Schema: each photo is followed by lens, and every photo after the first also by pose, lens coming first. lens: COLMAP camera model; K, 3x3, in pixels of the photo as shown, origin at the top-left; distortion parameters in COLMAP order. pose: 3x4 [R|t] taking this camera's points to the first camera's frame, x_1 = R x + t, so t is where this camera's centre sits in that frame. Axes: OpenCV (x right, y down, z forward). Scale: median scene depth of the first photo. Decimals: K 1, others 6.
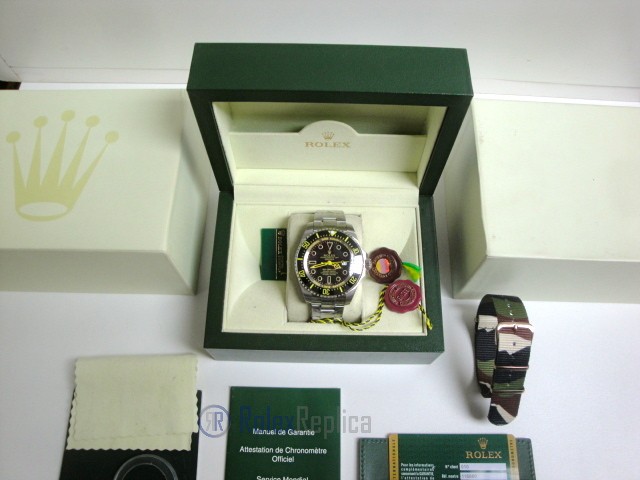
lens RADIAL K [[527.5, 0, 319.3], [0, 527.5, 236.0], [0, 0, 1]] dist [-0.170979, 0.128854]
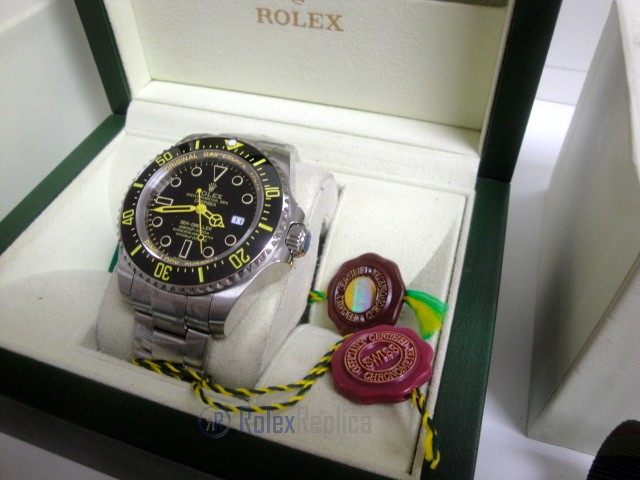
lens RADIAL K [[527.5, 0, 317.4], [0, 527.5, 234.9], [0, 0, 1]] dist [-0.170979, 0.128854]
pose [[0.953349, 0.191040, -0.233728, 0.185652], [-0.258068, 0.917475, -0.302720, 0.155288], [0.156608, 0.348916, 0.923976, 0.628294]]
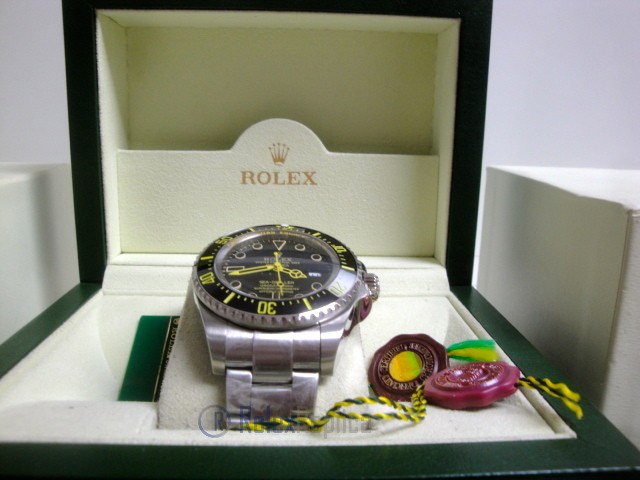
lens RADIAL K [[527.5, 0, 319.6], [0, 527.5, 238.5], [0, 0, 1]] dist [-0.170979, 0.128854]
pose [[0.998000, 0.000606, 0.063212, 0.024942], [0.050015, 0.603956, -0.795447, 0.347029], [-0.038659, 0.797018, 0.602717, 0.694450]]
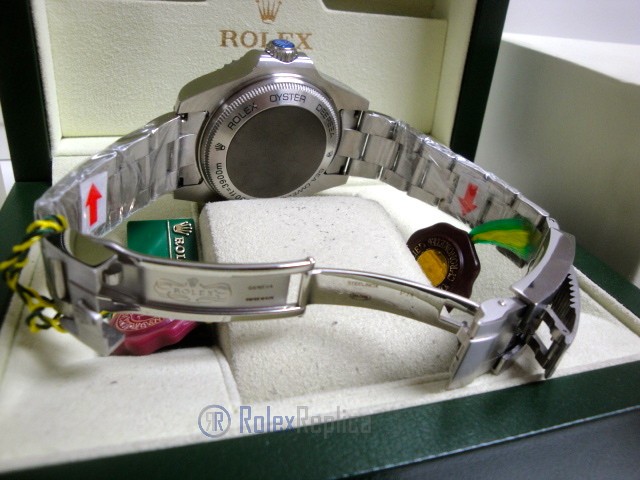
lens RADIAL K [[527.5, 0, 323.5], [0, 527.5, 237.6], [0, 0, 1]] dist [-0.170979, 0.128854]
pose [[0.948311, -0.077460, 0.307744, -0.094354], [0.244566, 0.796351, -0.553184, 0.245413], [-0.202222, 0.599855, 0.774132, 0.734780]]
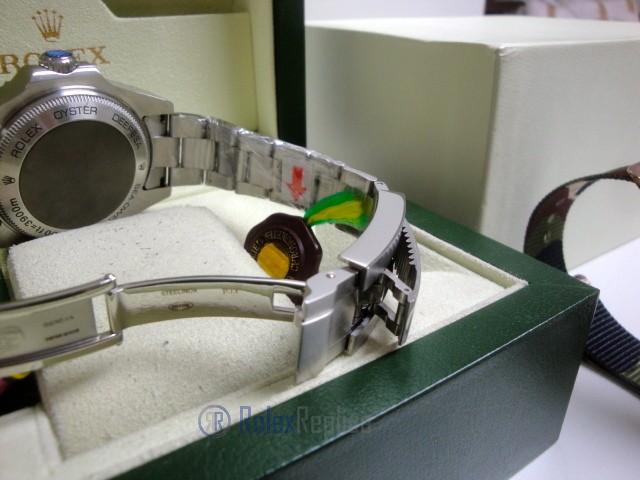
lens RADIAL K [[527.5, 0, 320.5], [0, 527.5, 233.5], [0, 0, 1]] dist [-0.170979, 0.128854]
pose [[0.820727, -0.256024, 0.510744, -0.054068], [0.525899, 0.687869, -0.500267, 0.254012], [-0.223245, 0.679182, 0.699195, 0.757417]]
